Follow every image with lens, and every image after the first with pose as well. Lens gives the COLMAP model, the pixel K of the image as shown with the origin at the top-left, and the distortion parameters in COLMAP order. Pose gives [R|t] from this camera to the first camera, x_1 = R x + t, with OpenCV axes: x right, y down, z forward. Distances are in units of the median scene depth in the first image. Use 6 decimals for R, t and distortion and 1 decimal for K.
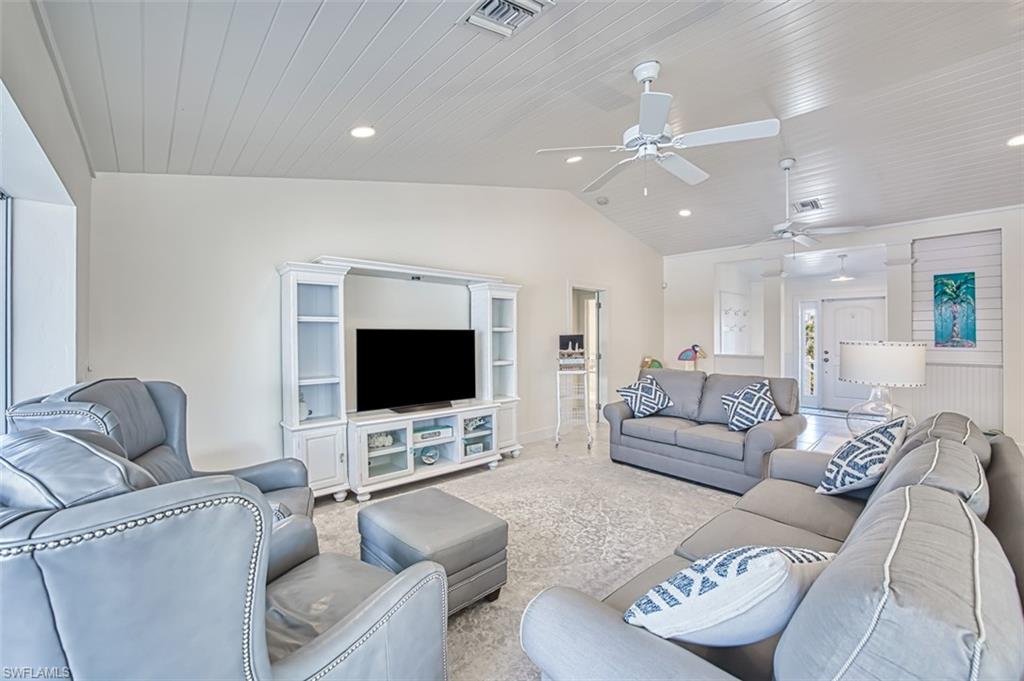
lens RADIAL K [[395.6, 0, 483.7], [0, 395.6, 335.1], [0, 0, 1]] dist [-0.002970, -0.000107]
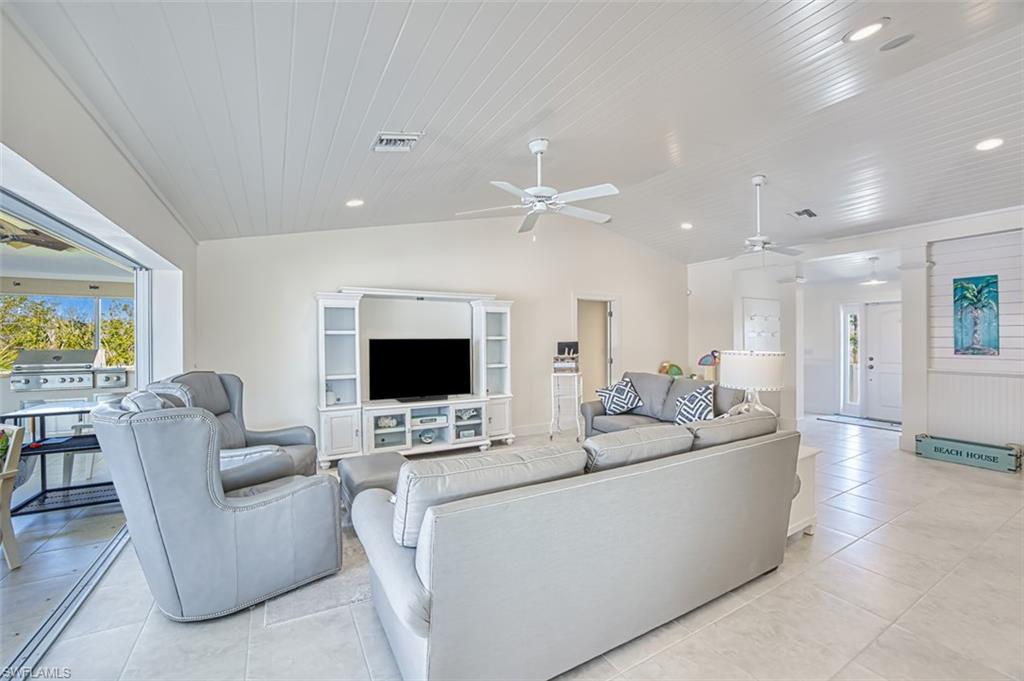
lens RADIAL K [[399.7, 0, 504.9], [0, 399.7, 340.9], [0, 0, 1]] dist [-0.002695, 0.000001]
pose [[0.976708, -0.000449, -0.214573, 0.344198], [0.002654, 0.999947, 0.009988, -0.018093], [0.214557, -0.010325, 0.976657, -0.193266]]
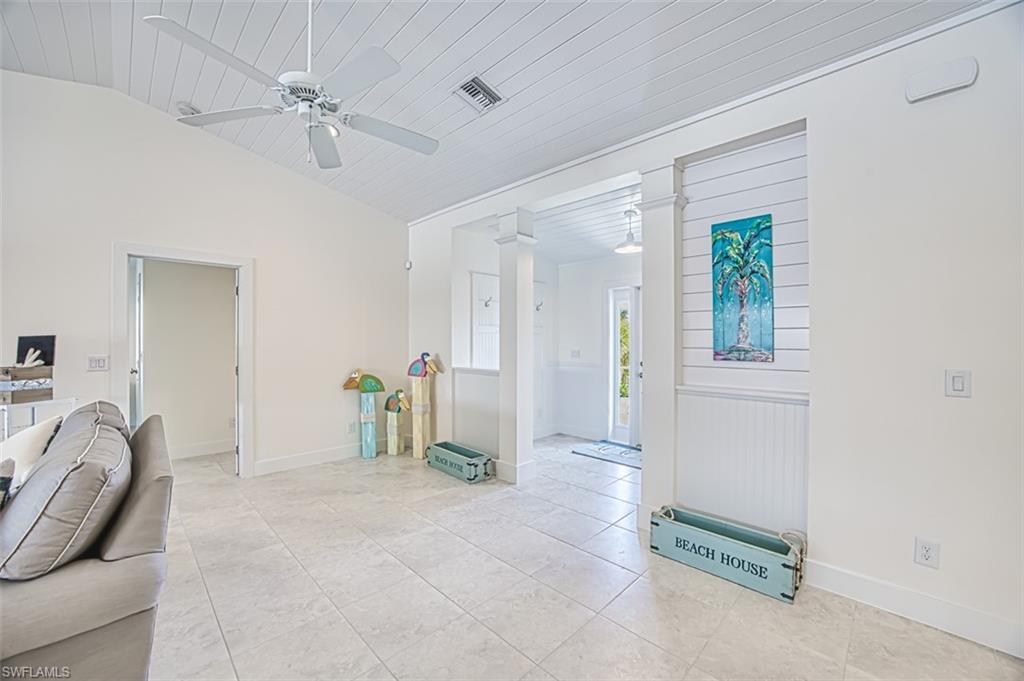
lens RADIAL K [[373.5, 0, 512.0], [0, 373.5, 340.5], [0, 0, 1]] dist [-0.026179, 0.000274]
pose [[0.999719, 0.003522, 0.023460, 1.004279], [-0.003646, 0.999980, 0.005236, 0.001464], [-0.023441, -0.005320, 0.999711, 0.592973]]
